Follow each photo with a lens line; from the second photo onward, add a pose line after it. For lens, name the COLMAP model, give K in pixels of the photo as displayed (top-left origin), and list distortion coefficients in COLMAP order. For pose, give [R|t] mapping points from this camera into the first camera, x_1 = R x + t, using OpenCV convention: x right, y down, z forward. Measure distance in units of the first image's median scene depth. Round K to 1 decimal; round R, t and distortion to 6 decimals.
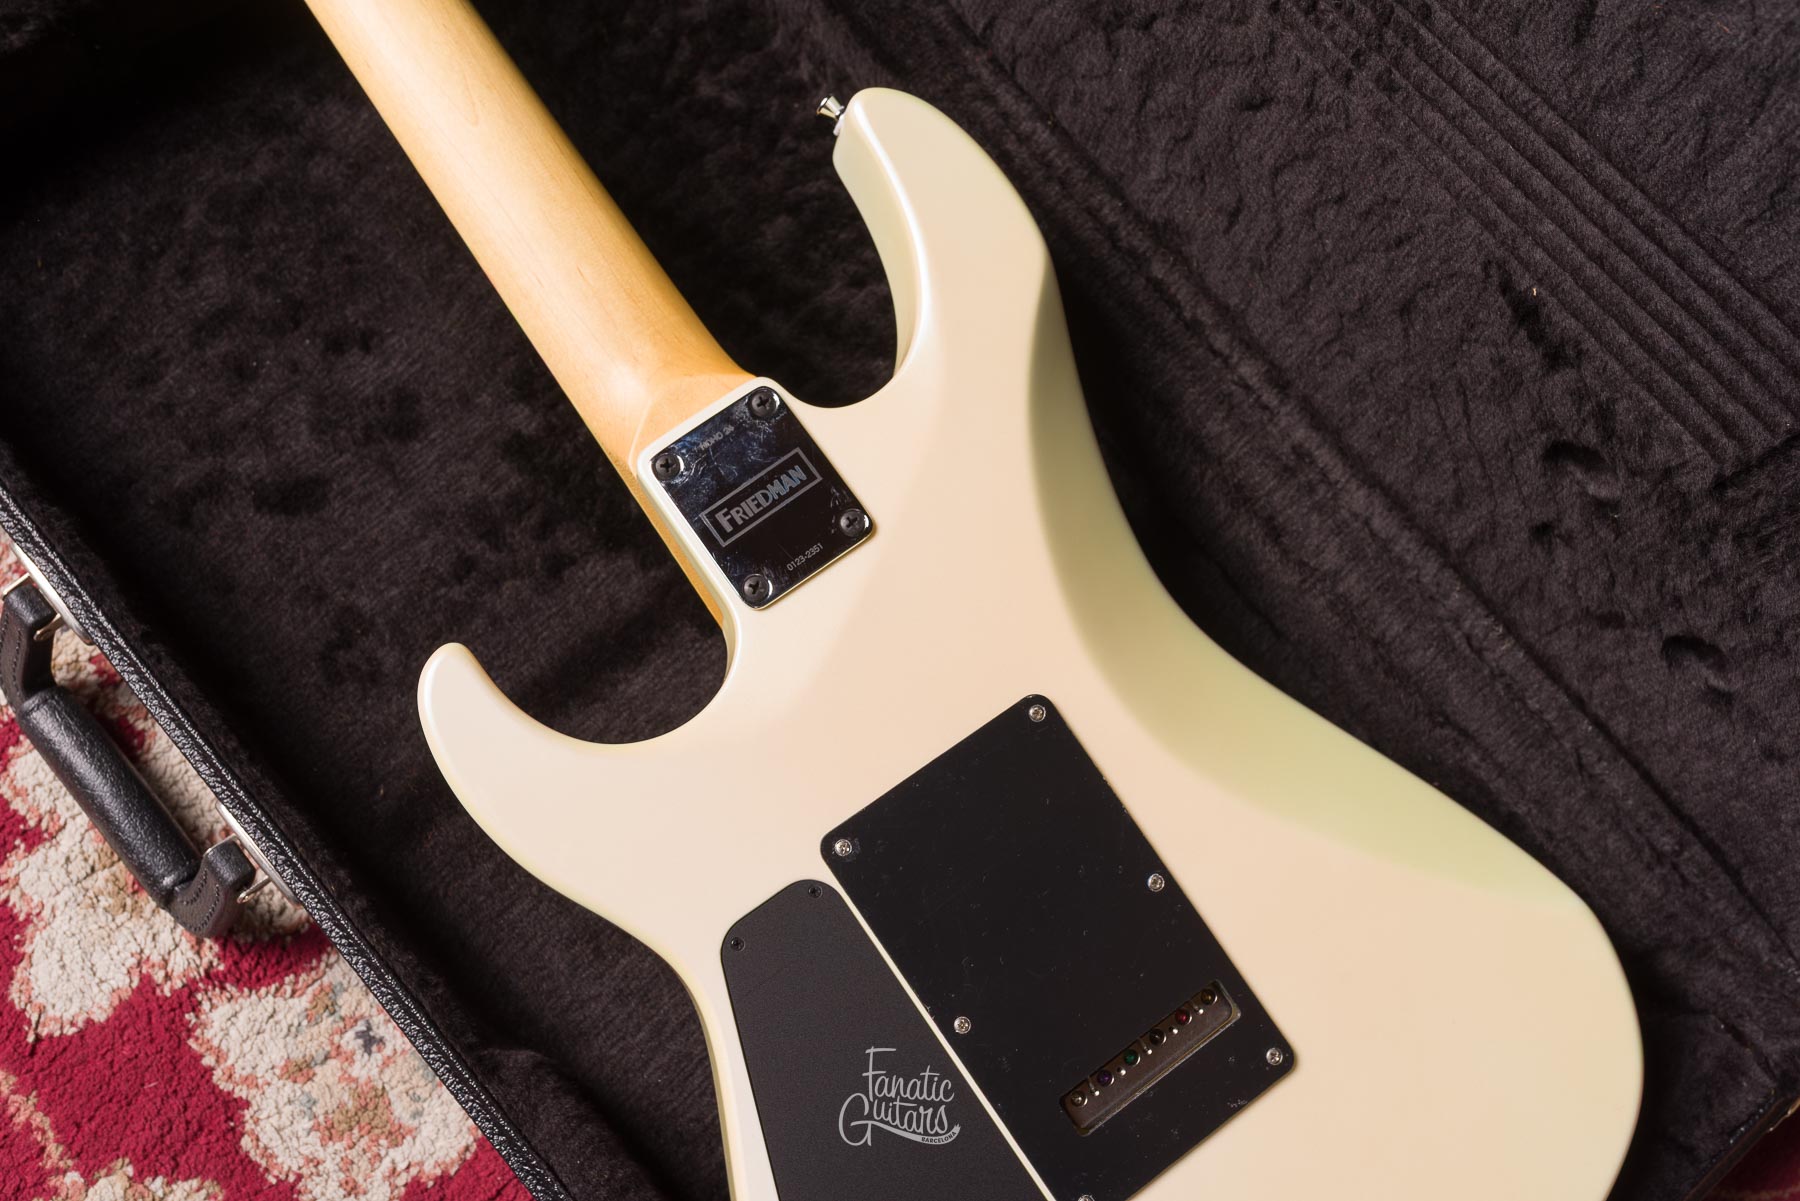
lens RADIAL K [[1760.9, 0, 902.4], [0, 1760.9, 595.3], [0, 0, 1]] dist [0.002132, 0.001168]
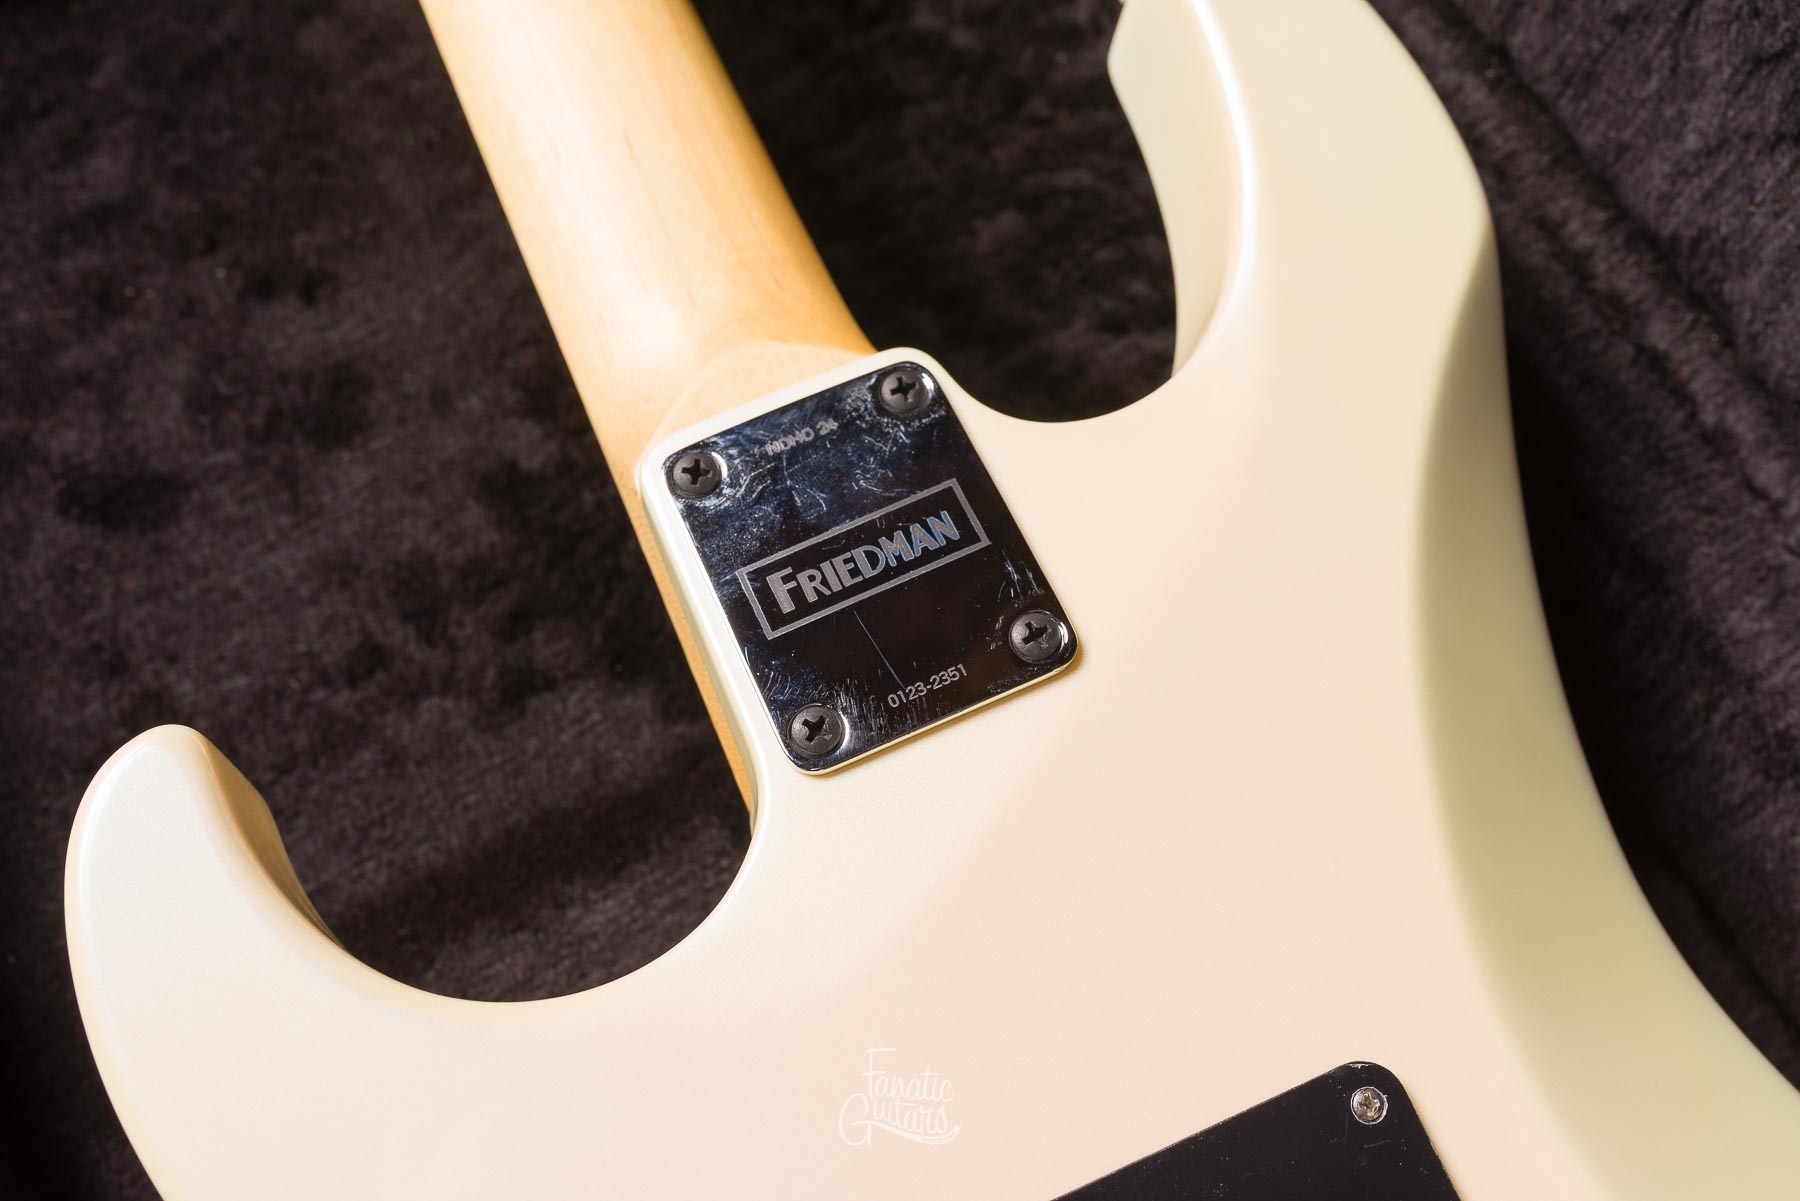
lens RADIAL K [[1808.5, 0, 902.1], [0, 1808.5, 601.1], [0, 0, 1]] dist [0.002107, 0.002904]
pose [[0.978946, 0.156303, -0.131275, -0.000425], [-0.177808, 0.968848, -0.172391, 0.038119], [0.100241, 0.192103, 0.976242, 0.453939]]
